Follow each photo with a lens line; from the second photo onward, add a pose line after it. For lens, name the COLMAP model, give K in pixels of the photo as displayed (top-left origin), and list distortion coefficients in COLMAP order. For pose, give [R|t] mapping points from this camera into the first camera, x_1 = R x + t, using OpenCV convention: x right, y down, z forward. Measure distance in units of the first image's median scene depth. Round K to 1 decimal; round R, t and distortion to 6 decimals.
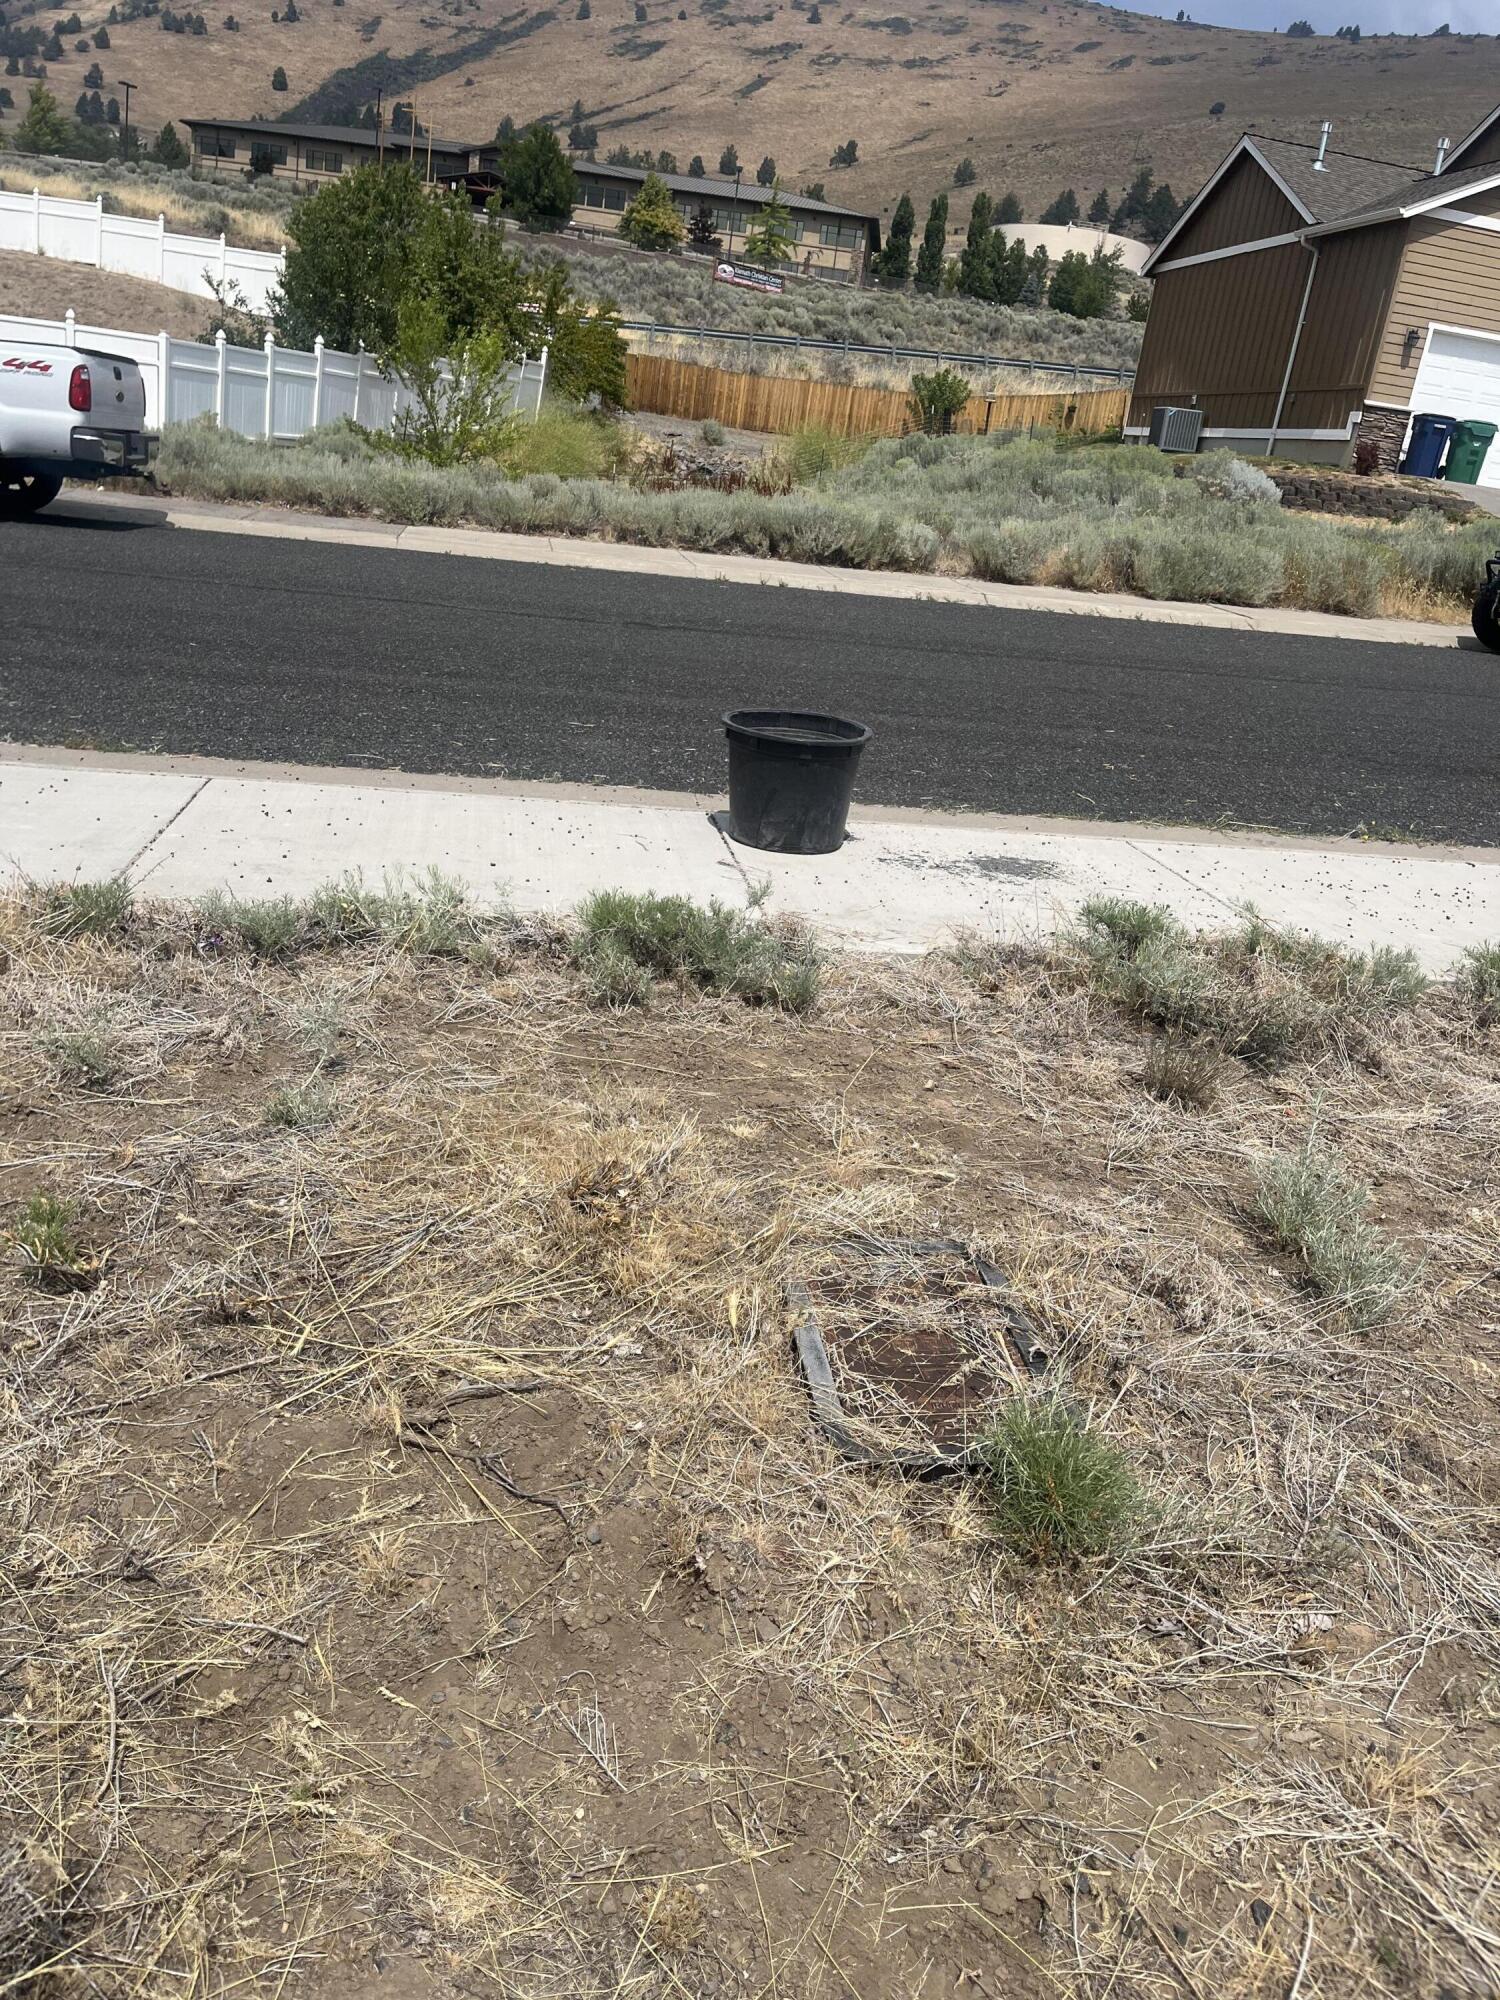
lens RADIAL K [[1525.5, 0, 759.0], [0, 1525.5, 1000.7], [0, 0, 1]] dist [0.082694, -0.111127]
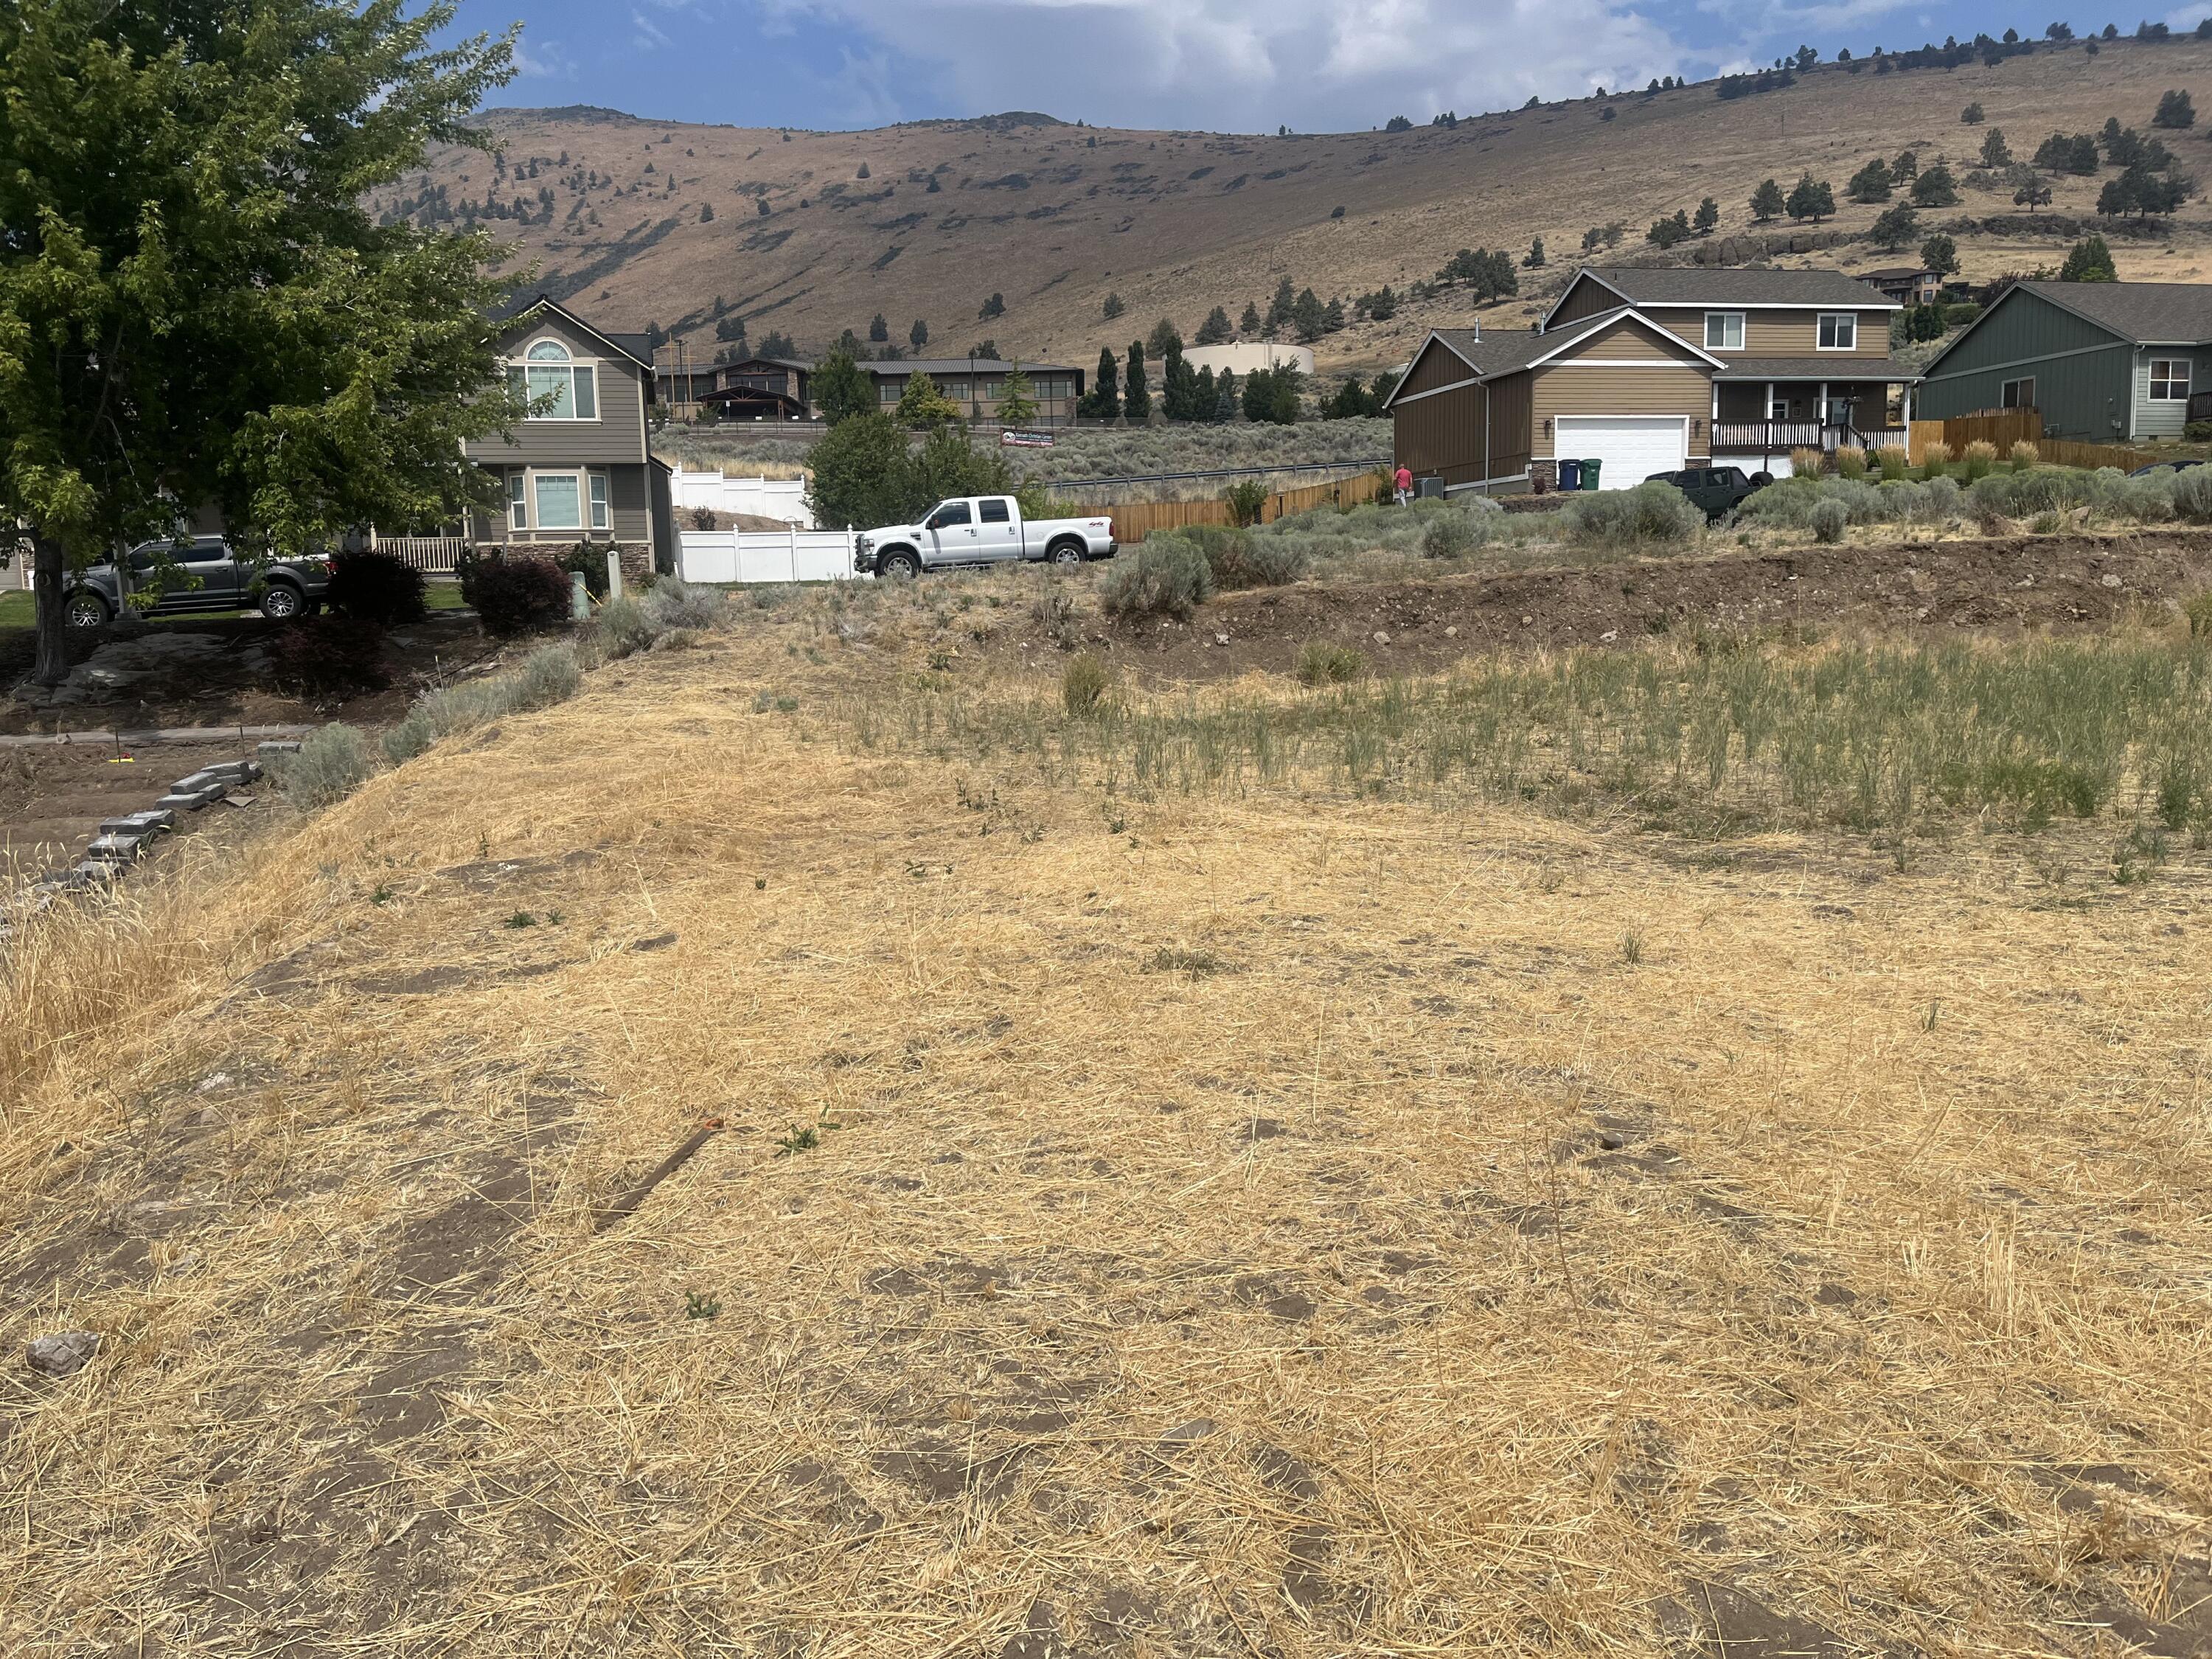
lens RADIAL K [[1687.2, 0, 1102.3], [0, 1687.2, 807.8], [0, 0, 1]] dist [0.082694, -0.111127]
pose [[0.982227, -0.173592, 0.071383, -0.047313], [0.184630, 0.962040, -0.200976, 0.046965], [-0.033785, 0.210584, 0.976992, -0.126031]]
